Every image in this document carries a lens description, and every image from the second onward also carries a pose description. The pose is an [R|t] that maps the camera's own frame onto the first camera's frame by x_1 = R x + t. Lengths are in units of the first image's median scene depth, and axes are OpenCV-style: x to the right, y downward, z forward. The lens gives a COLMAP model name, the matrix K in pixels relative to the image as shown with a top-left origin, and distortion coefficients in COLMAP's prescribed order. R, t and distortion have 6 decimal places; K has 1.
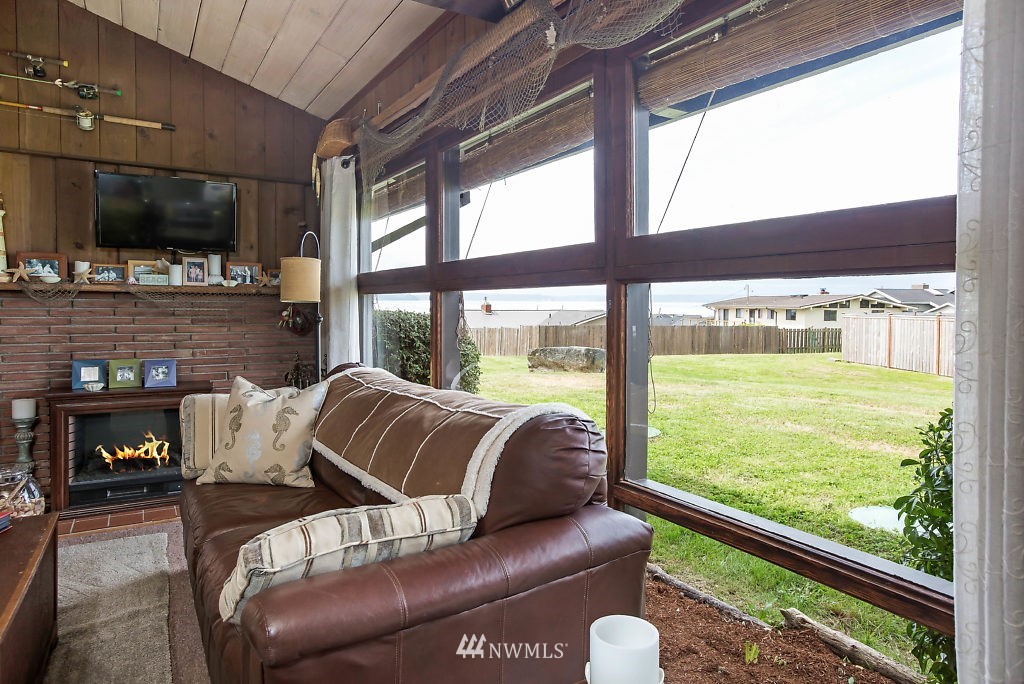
lens RADIAL K [[624.8, 0, 512.0], [0, 624.8, 342.0], [0, 0, 1]] dist [-0.002663, 0.000120]
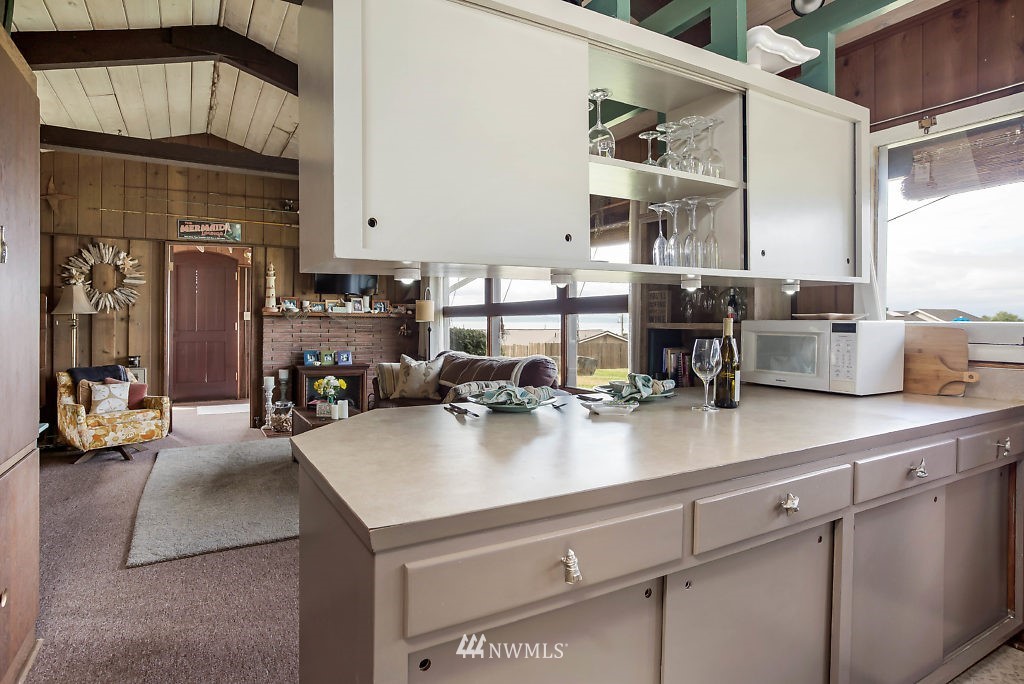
lens RADIAL K [[556.9, 0, 512.0], [0, 556.9, 342.0], [0, 0, 1]] dist [-0.000904, -0.000102]
pose [[0.999836, 0.000579, -0.018119, -0.009028], [-0.001121, 0.999551, -0.029951, 0.053445], [0.018094, 0.029967, 0.999387, -0.752053]]
